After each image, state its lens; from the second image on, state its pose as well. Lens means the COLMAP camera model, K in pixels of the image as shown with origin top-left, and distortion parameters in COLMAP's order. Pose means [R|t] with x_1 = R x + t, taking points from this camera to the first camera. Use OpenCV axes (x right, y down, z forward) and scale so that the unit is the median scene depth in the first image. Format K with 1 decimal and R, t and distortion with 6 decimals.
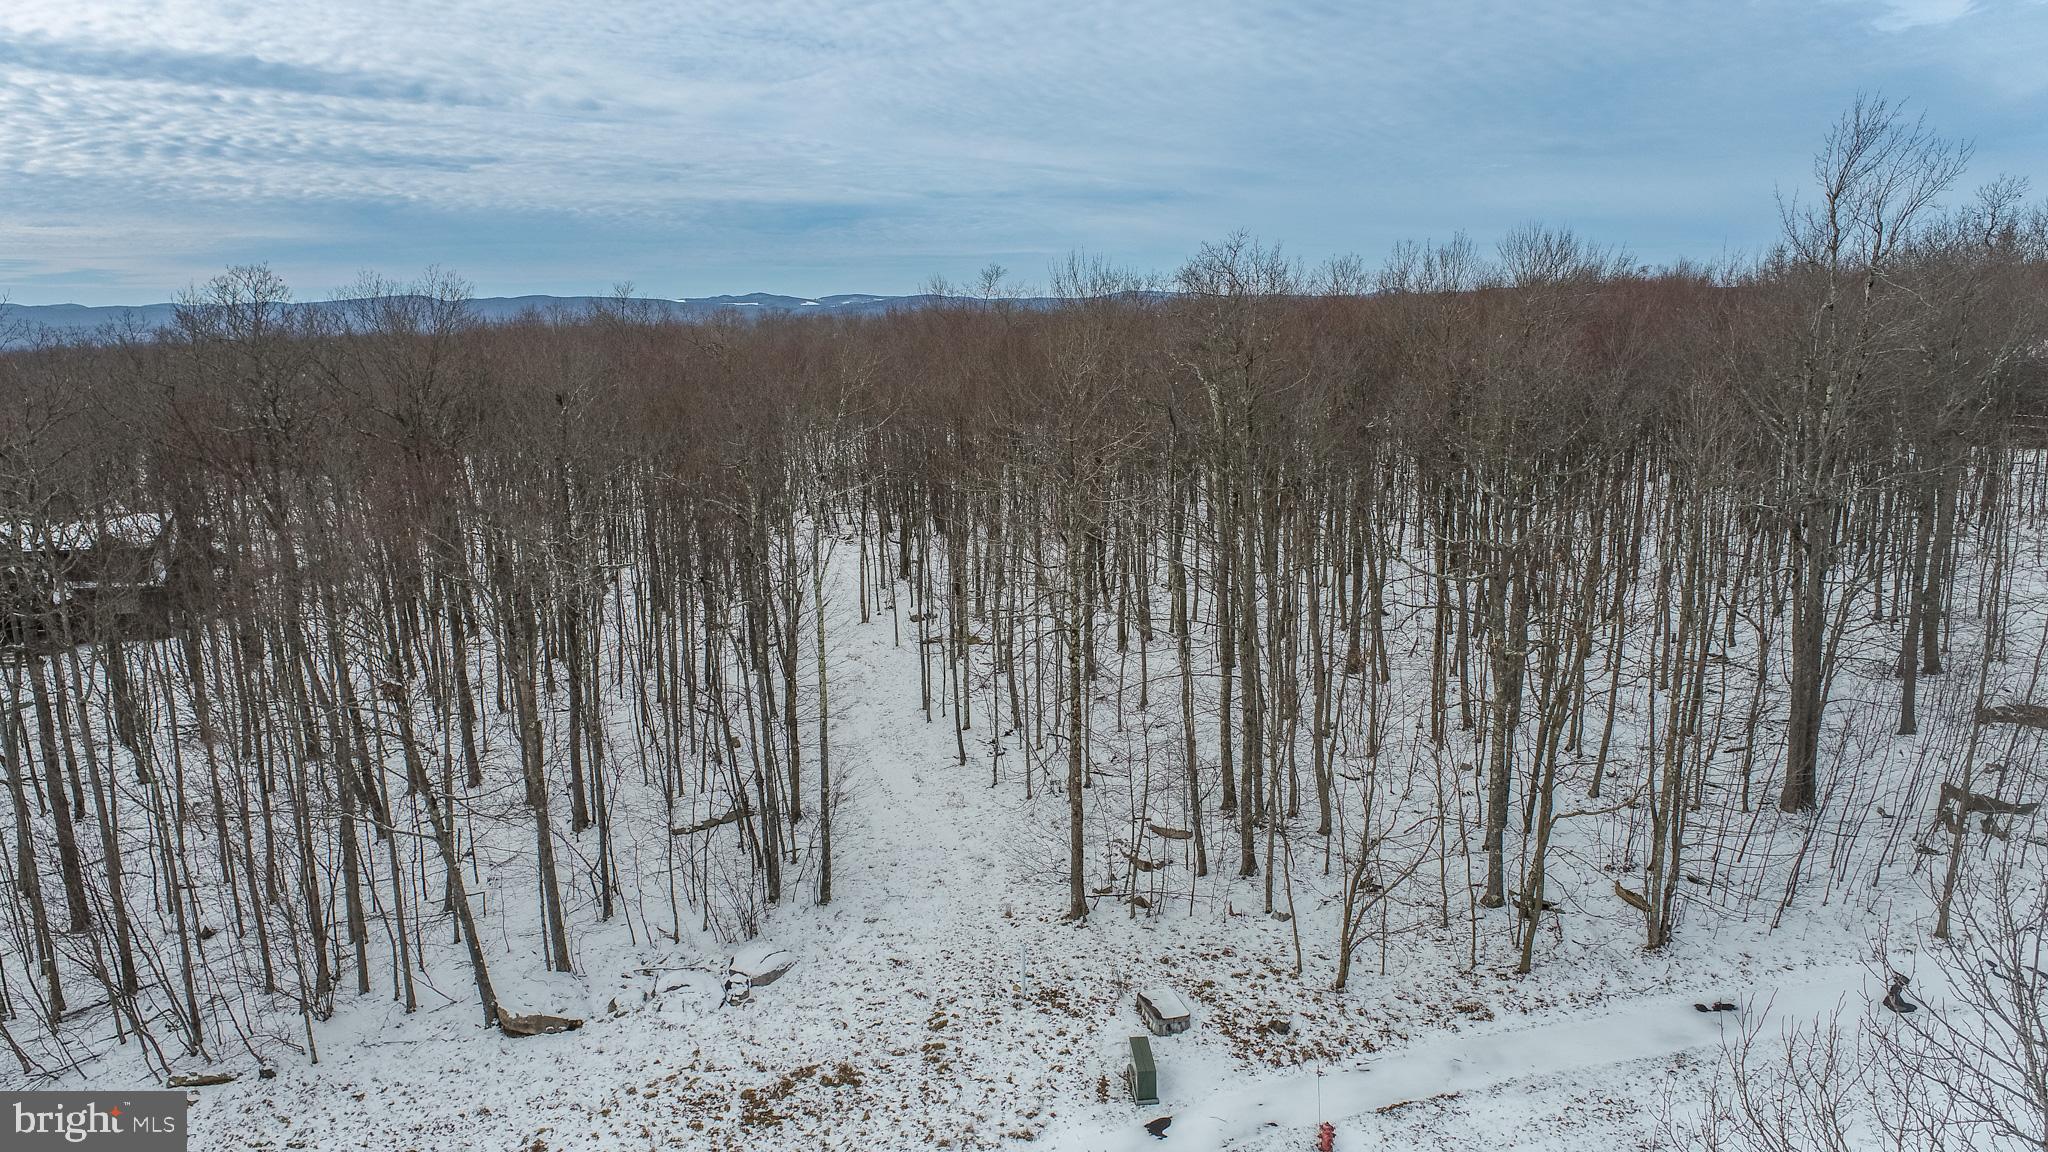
lens RADIAL K [[1385.1, 0, 1021.8], [0, 1385.1, 569.8], [0, 0, 1]] dist [-0.016529, 0.009476]
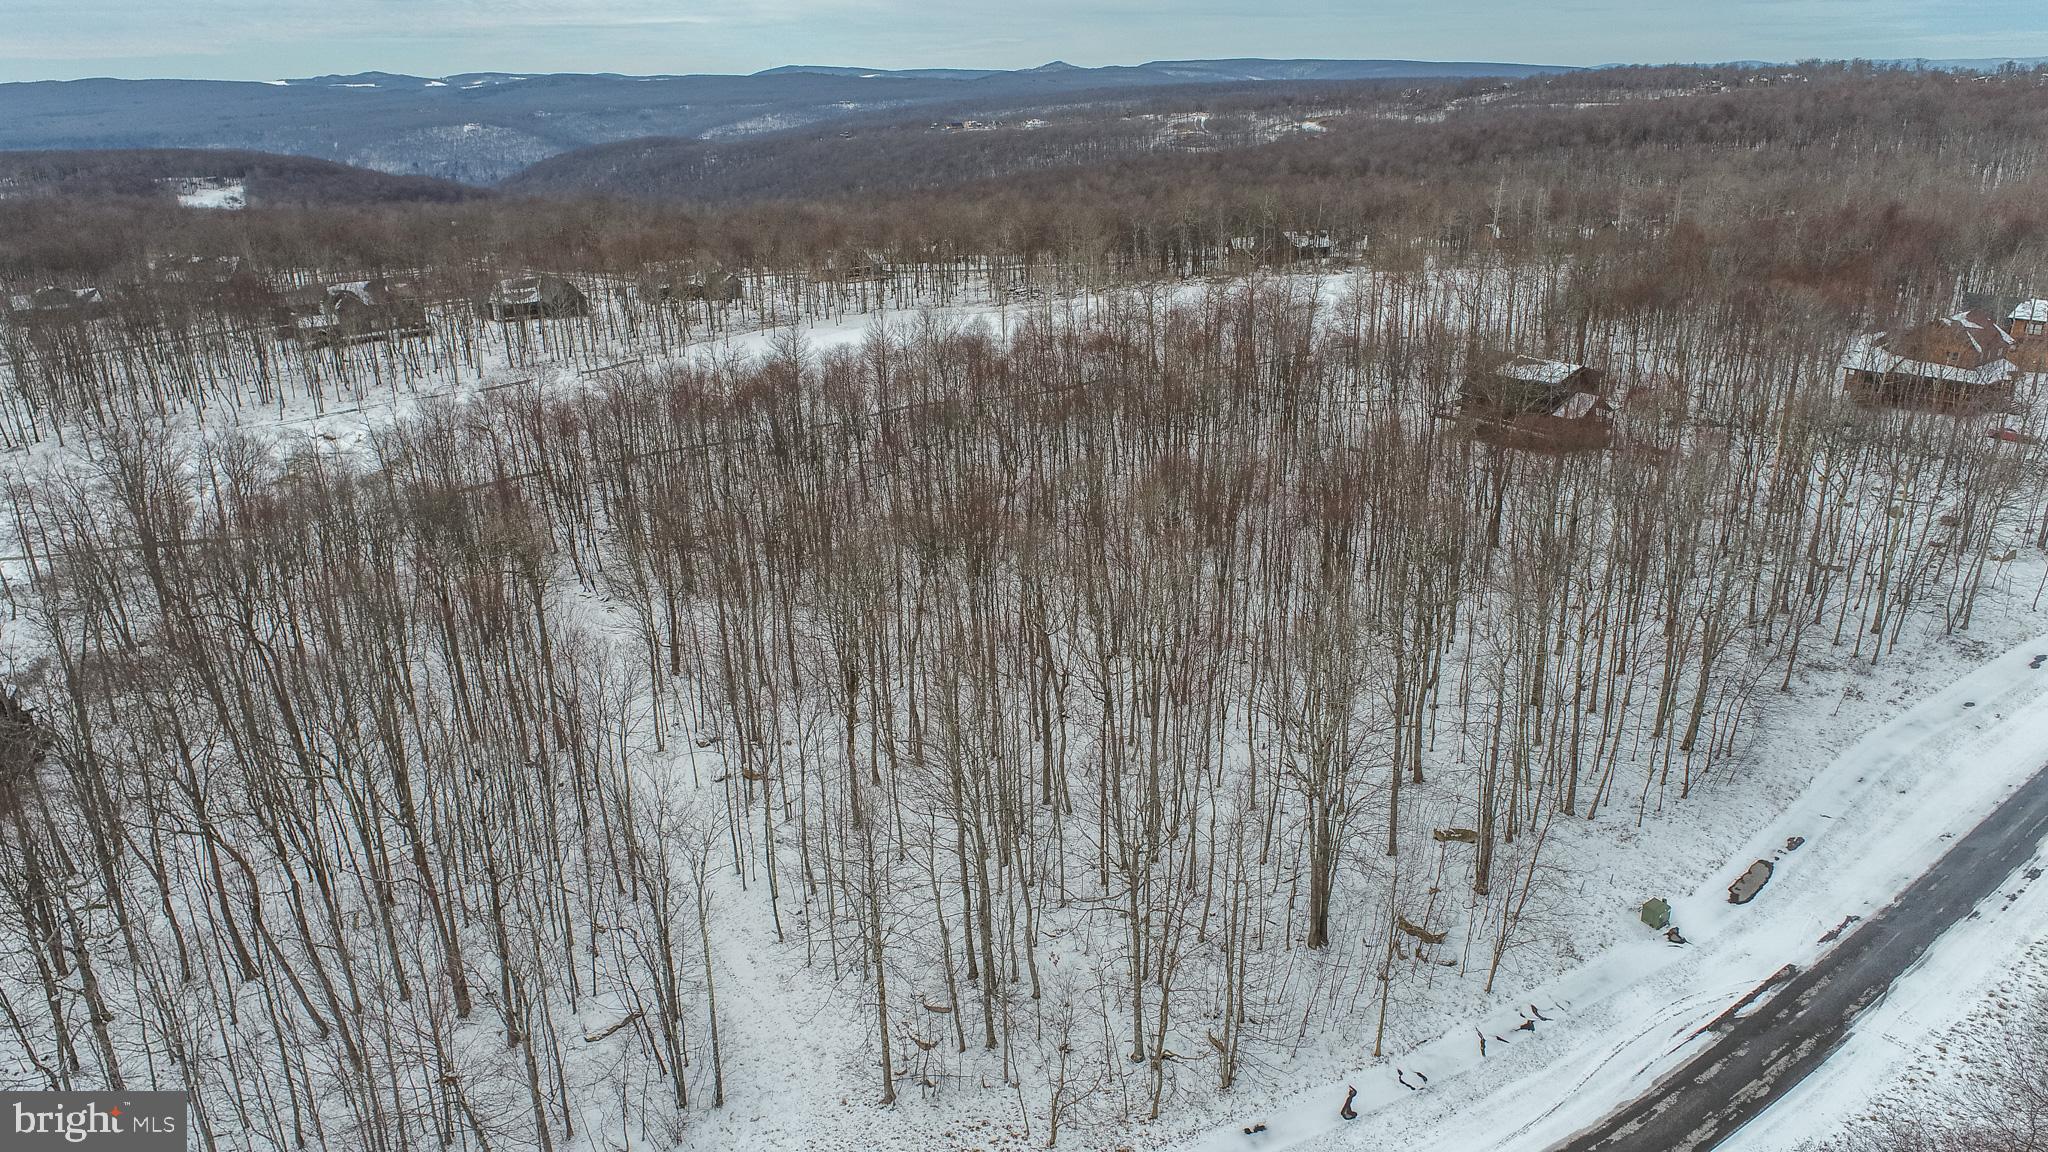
lens RADIAL K [[1385.1, 0, 1021.8], [0, 1385.1, 569.8], [0, 0, 1]] dist [-0.016529, 0.009476]
pose [[0.973021, -0.082818, 0.215342, -0.097641], [0.048732, 0.986069, 0.159037, -0.566813], [-0.225513, -0.144253, 0.963501, -0.453701]]
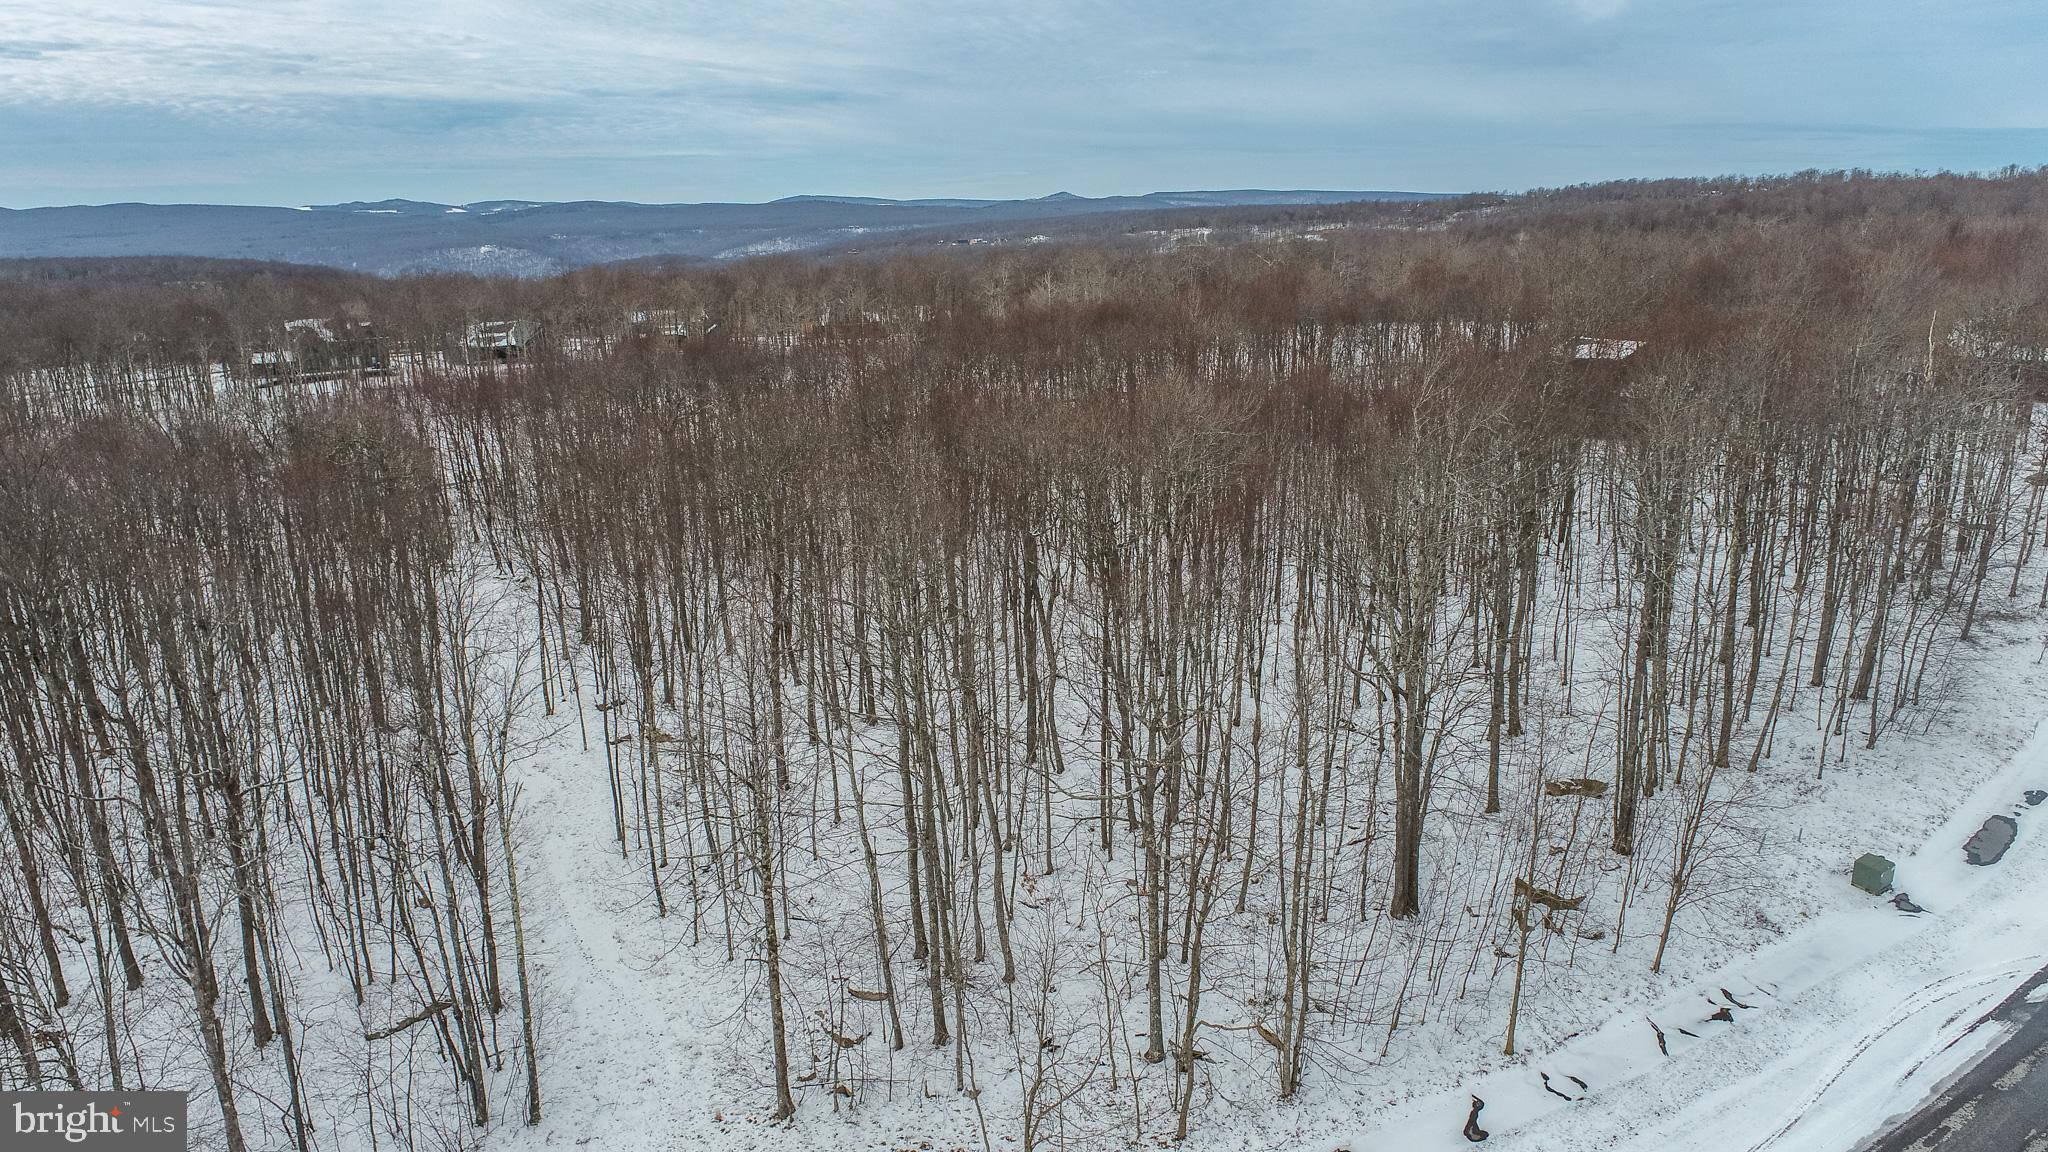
lens RADIAL K [[1385.1, 0, 1021.8], [0, 1385.1, 569.8], [0, 0, 1]] dist [-0.016529, 0.009476]
pose [[0.974012, -0.059462, 0.218550, 0.010091], [0.044495, 0.996355, 0.072779, -0.226131], [-0.222081, -0.061164, 0.973108, -0.049703]]
